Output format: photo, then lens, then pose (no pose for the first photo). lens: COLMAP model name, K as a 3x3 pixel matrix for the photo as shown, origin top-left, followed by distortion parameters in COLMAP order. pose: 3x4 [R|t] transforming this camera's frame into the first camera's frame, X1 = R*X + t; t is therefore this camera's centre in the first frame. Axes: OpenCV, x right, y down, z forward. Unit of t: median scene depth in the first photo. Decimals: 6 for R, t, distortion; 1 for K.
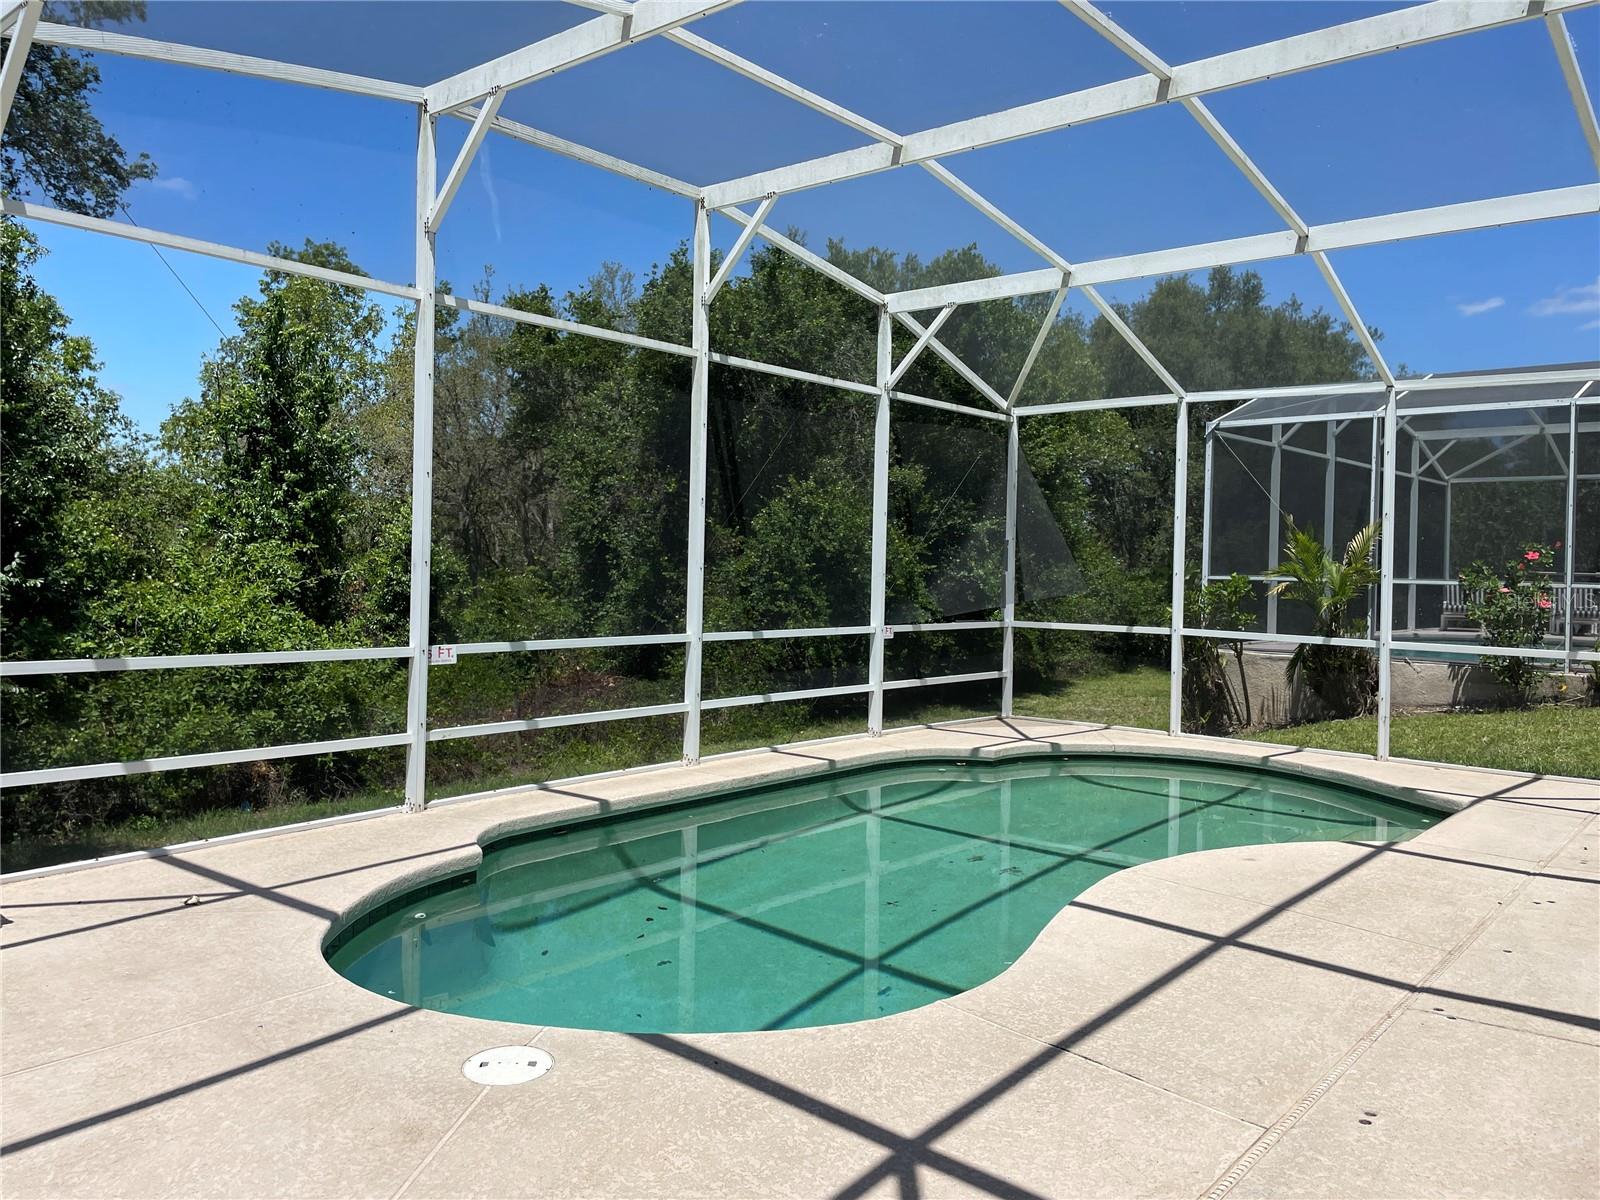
lens RADIAL K [[1251.8, 0, 796.2], [0, 1251.8, 587.5], [0, 0, 1]] dist [0.090301, -0.122292]
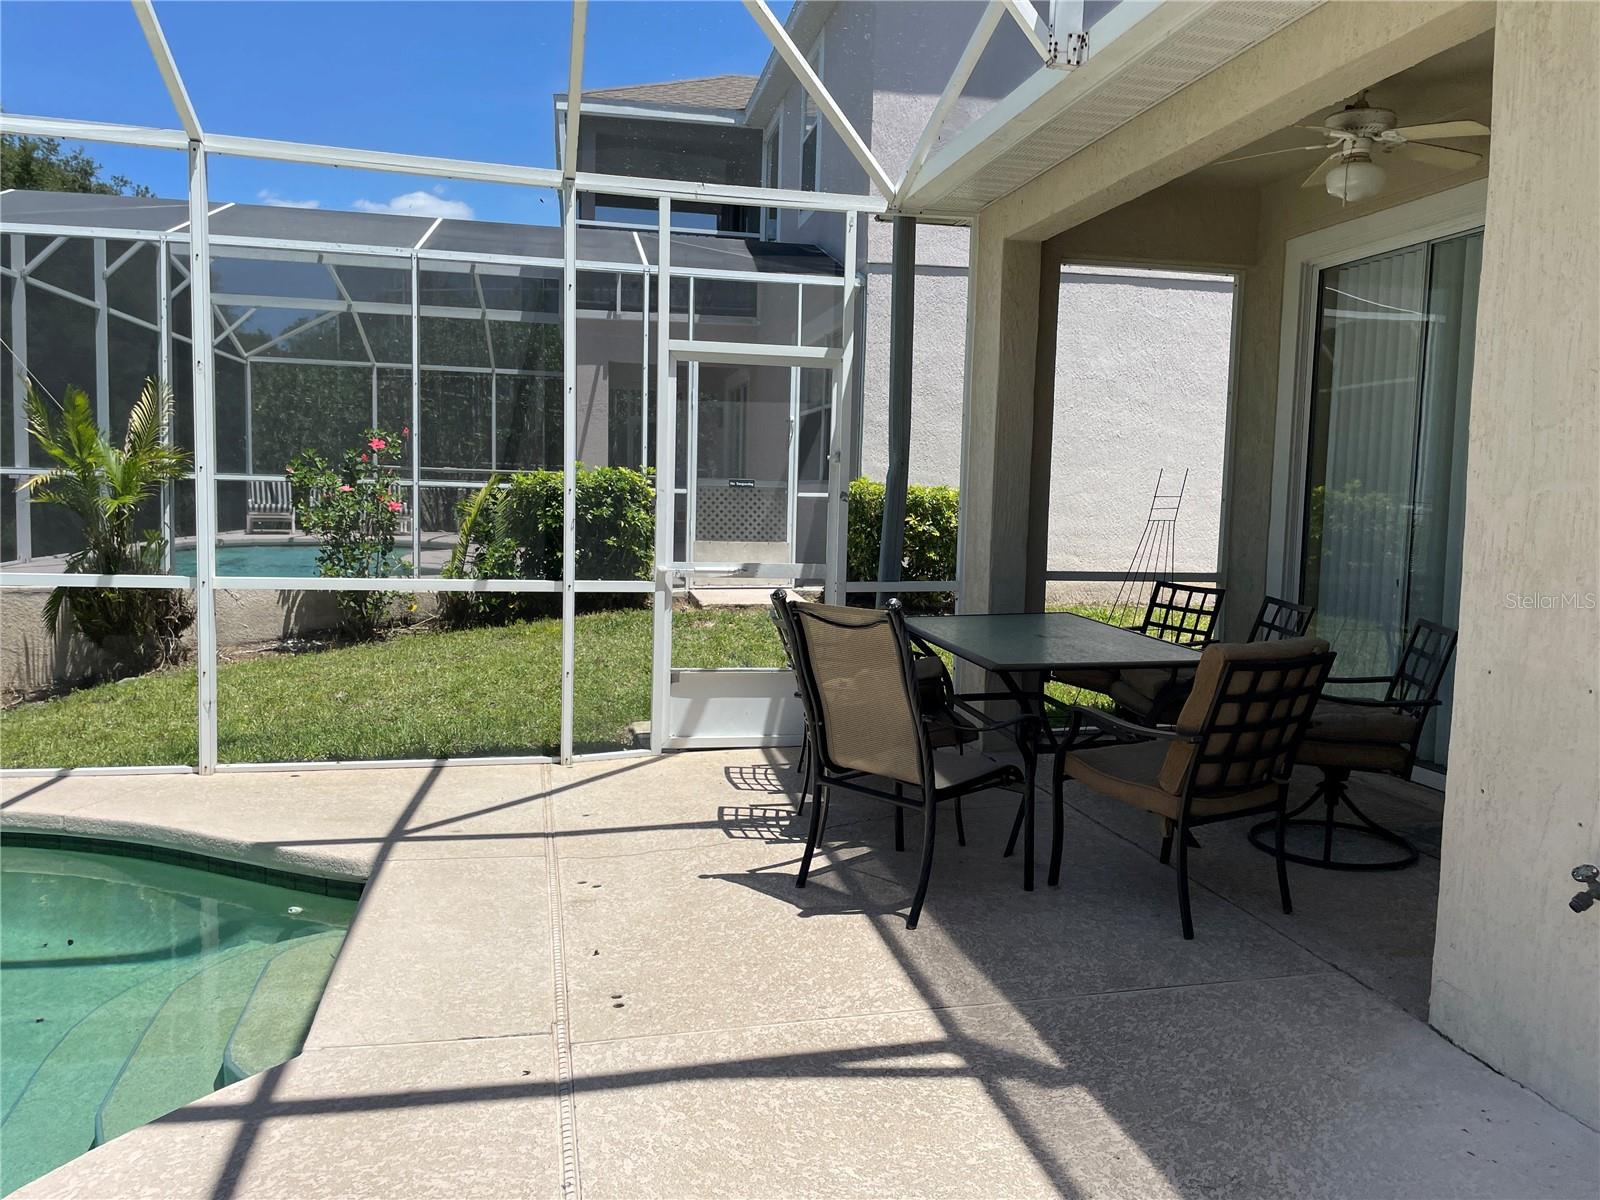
lens RADIAL K [[1251.8, 0, 796.2], [0, 1251.8, 587.5], [0, 0, 1]] dist [0.090301, -0.122292]
pose [[0.628051, -0.064147, 0.775524, 0.148478], [-0.000358, 0.996573, 0.082721, -0.001896], [-0.778172, -0.052230, 0.625875, 0.347893]]
